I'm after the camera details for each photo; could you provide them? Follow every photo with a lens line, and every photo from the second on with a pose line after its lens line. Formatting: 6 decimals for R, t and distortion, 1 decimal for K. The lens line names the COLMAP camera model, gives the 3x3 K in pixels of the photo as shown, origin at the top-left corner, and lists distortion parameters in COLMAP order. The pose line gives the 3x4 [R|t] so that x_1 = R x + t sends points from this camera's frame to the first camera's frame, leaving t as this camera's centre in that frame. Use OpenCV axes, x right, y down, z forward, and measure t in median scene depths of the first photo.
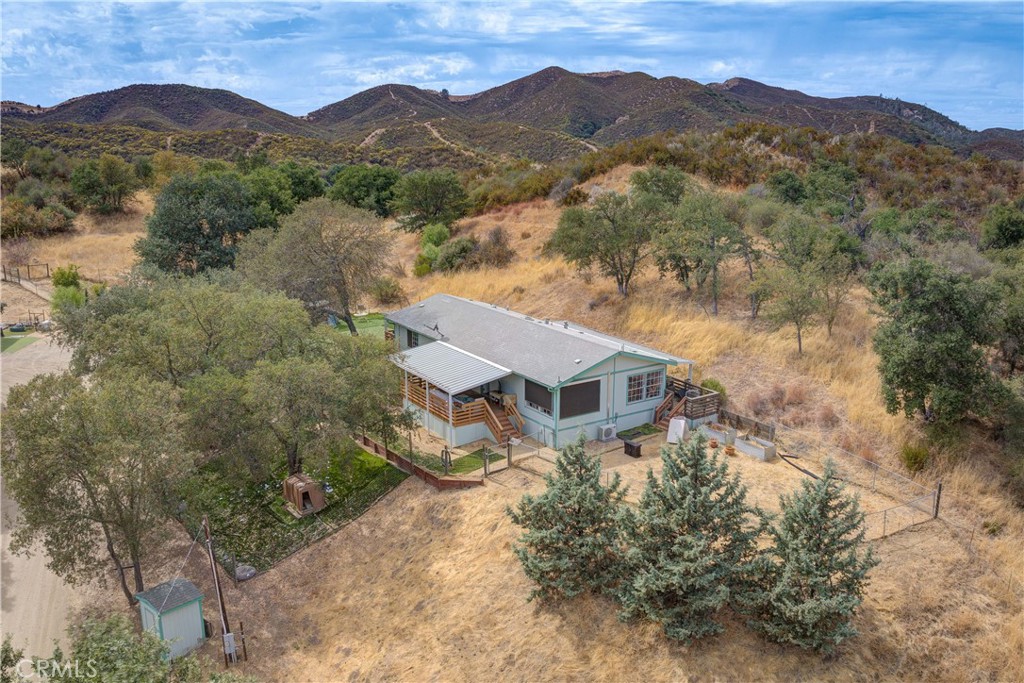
lens RADIAL K [[875.0, 0, 506.7], [0, 875.0, 341.1], [0, 0, 1]] dist [-0.133997, -0.000612]
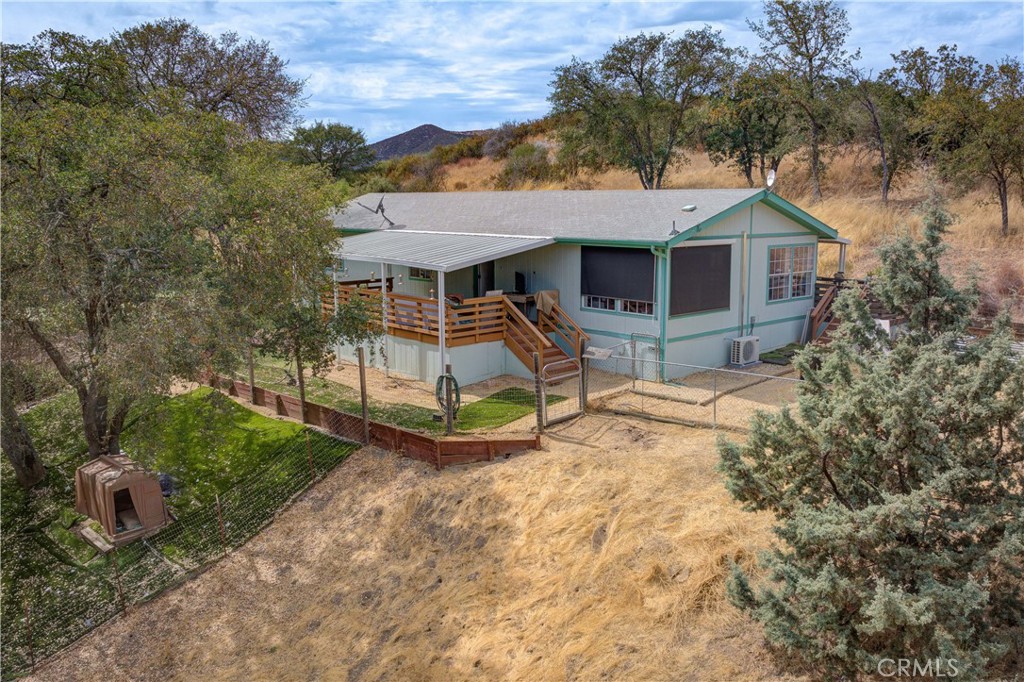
lens RADIAL K [[875.0, 0, 514.8], [0, 875.0, 345.4], [0, 0, 1]] dist [-0.133997, -0.000612]
pose [[0.988691, -0.028356, 0.147260, -0.100468], [0.039036, 0.996772, -0.070151, 0.141442], [-0.144795, 0.075107, 0.986607, 0.557483]]
